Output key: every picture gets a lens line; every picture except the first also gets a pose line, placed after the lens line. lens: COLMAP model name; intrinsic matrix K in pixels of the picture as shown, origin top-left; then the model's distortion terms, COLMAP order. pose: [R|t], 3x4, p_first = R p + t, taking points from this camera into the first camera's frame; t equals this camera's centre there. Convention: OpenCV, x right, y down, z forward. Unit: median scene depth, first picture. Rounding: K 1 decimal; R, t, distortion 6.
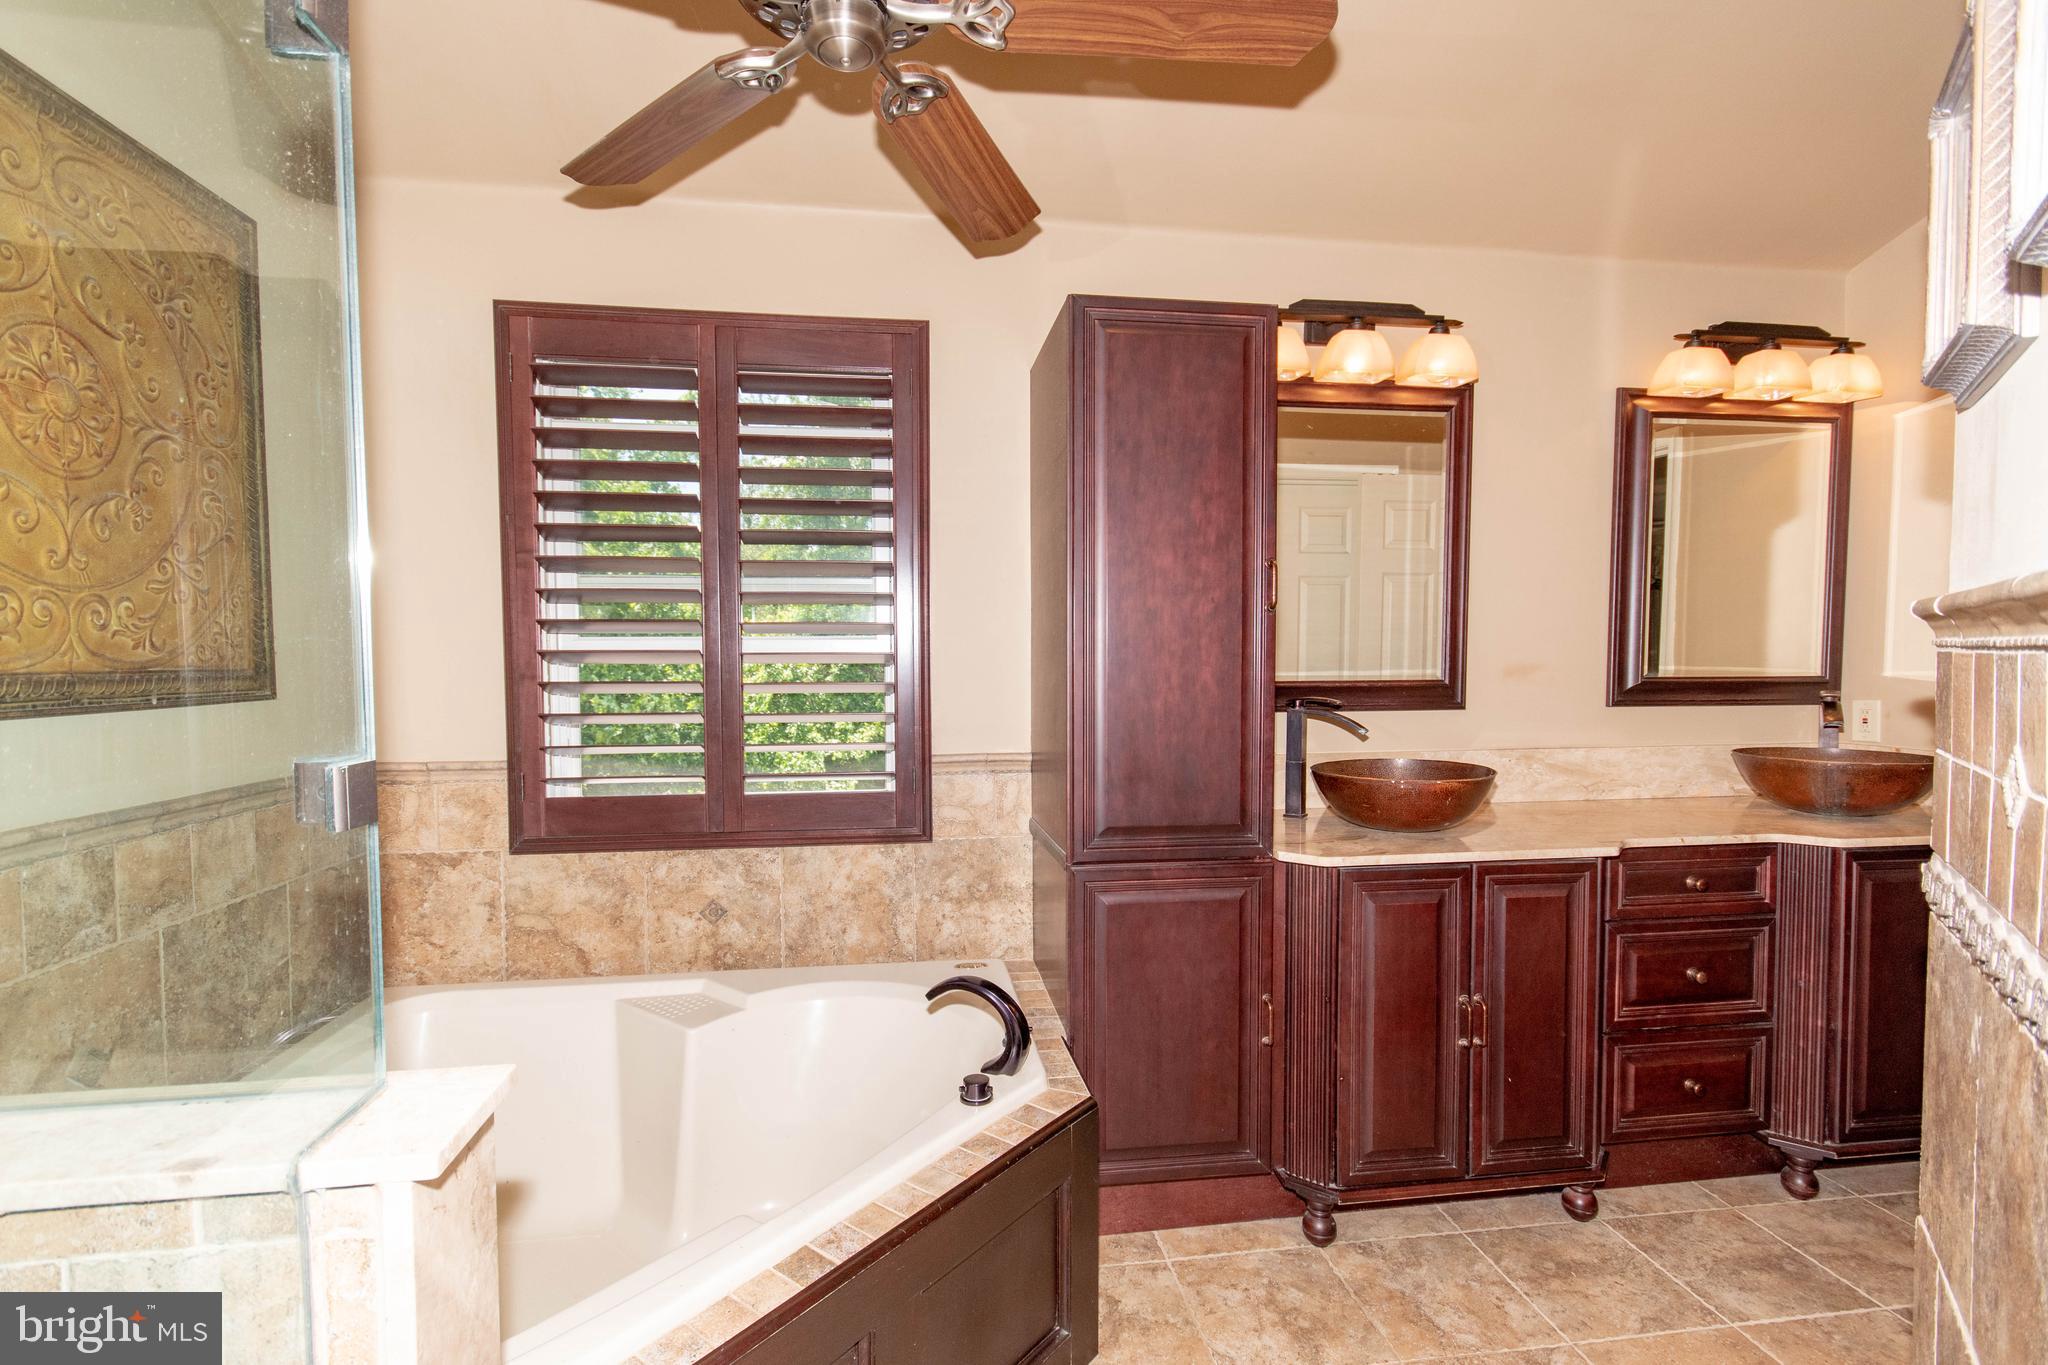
lens RADIAL K [[903.8, 0, 1017.0], [0, 903.8, 680.1], [0, 0, 1]] dist [0.005890, -0.000888]
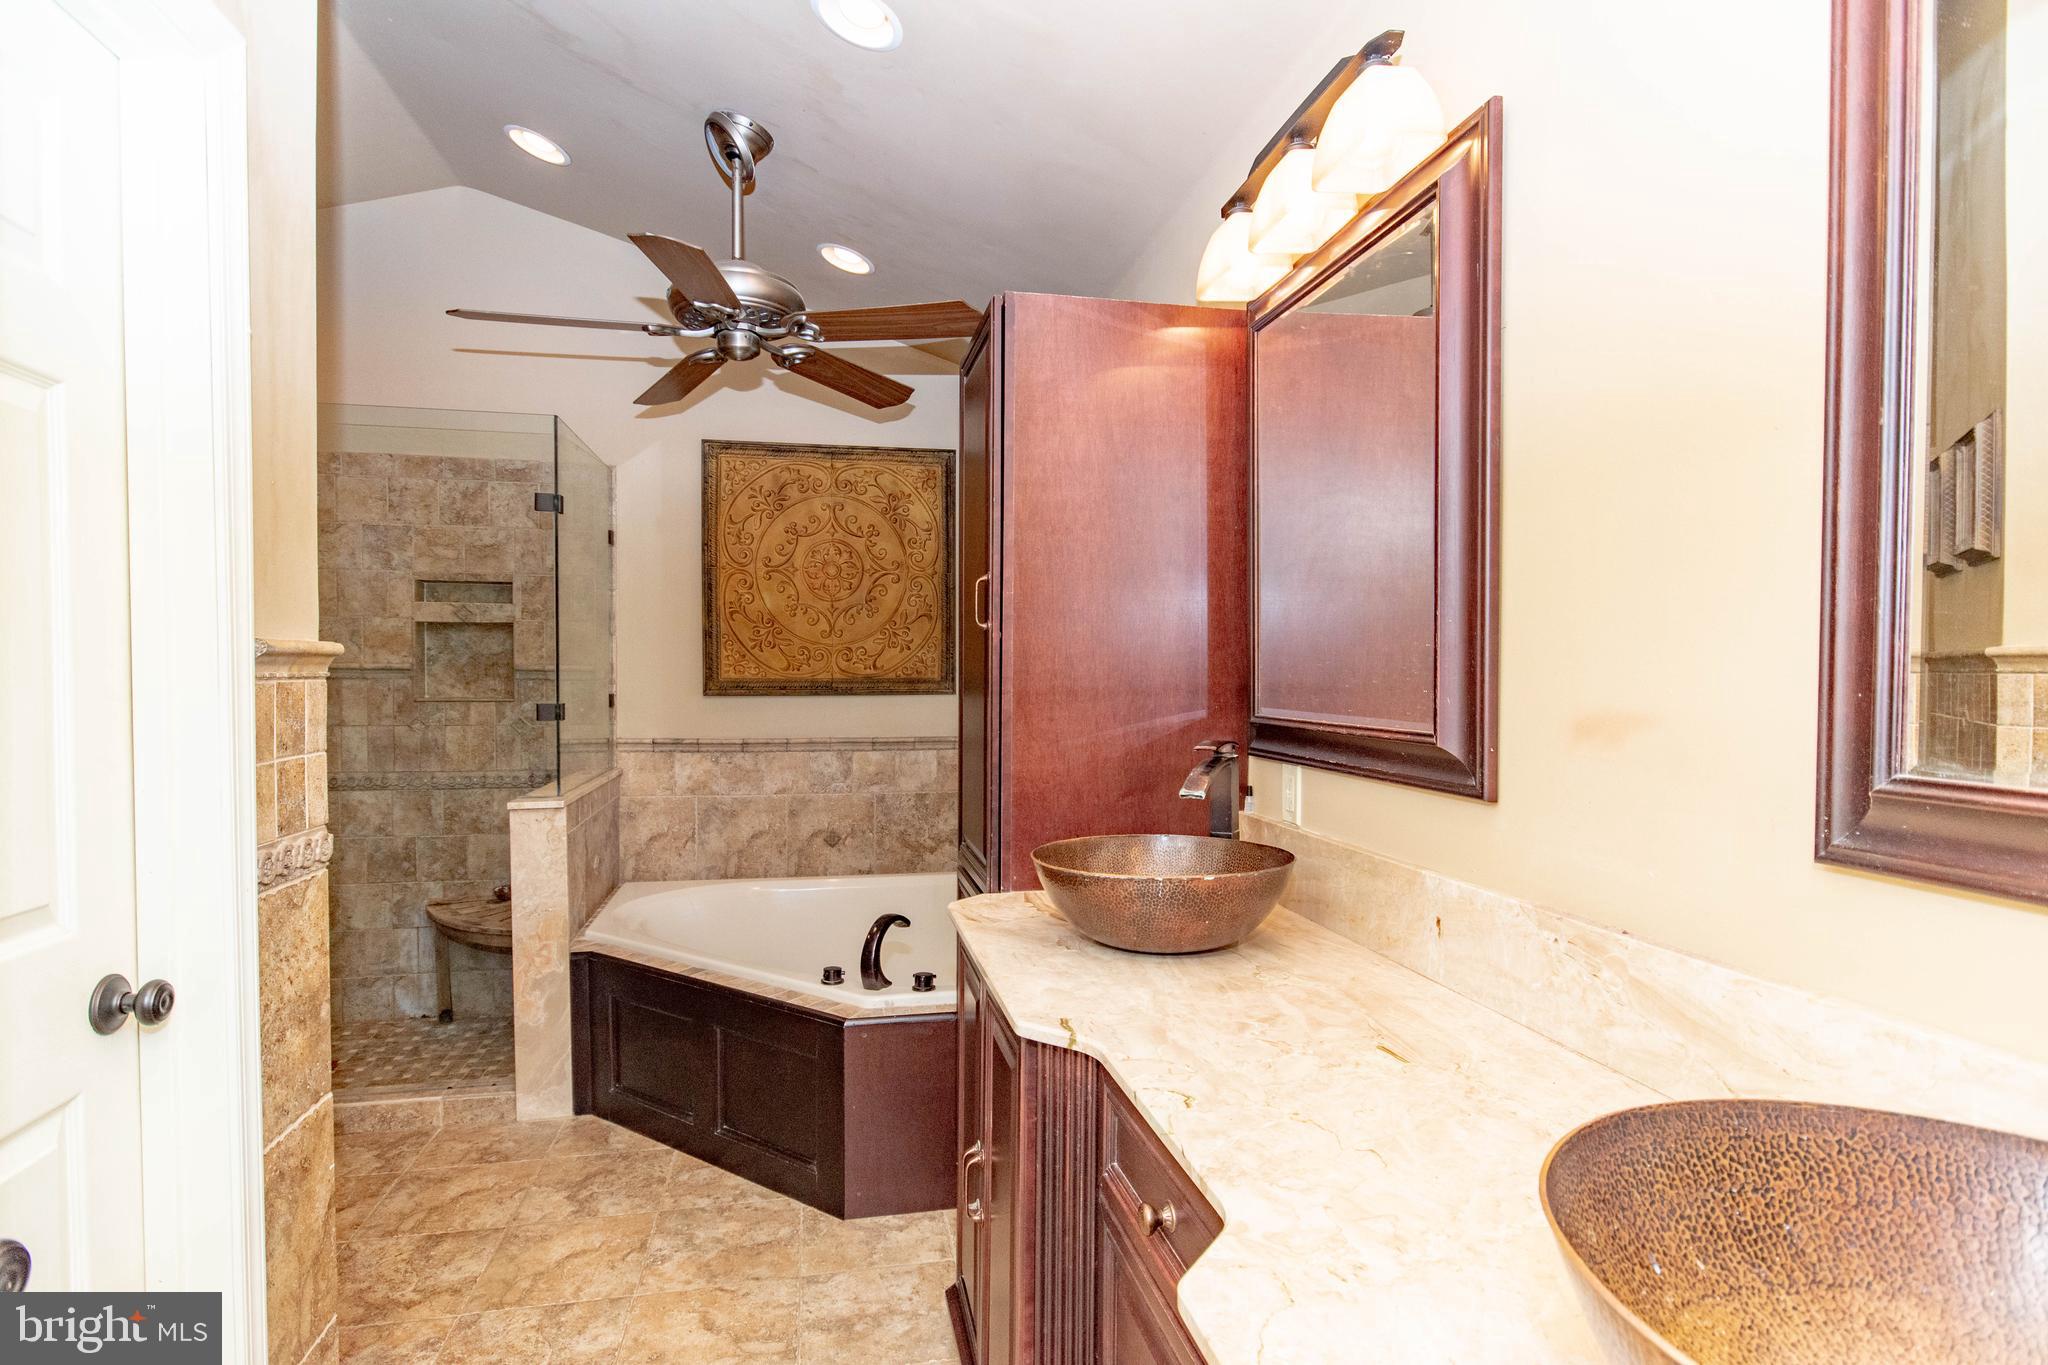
lens RADIAL K [[1017.1, 0, 1022.7], [0, 1017.1, 684.7], [0, 0, 1]] dist [-0.001360, -0.000051]
pose [[0.072366, 0.018088, -0.997214, 1.578220], [-0.021958, 0.999622, 0.016538, -0.044507], [0.997136, 0.020700, 0.072736, 1.168825]]
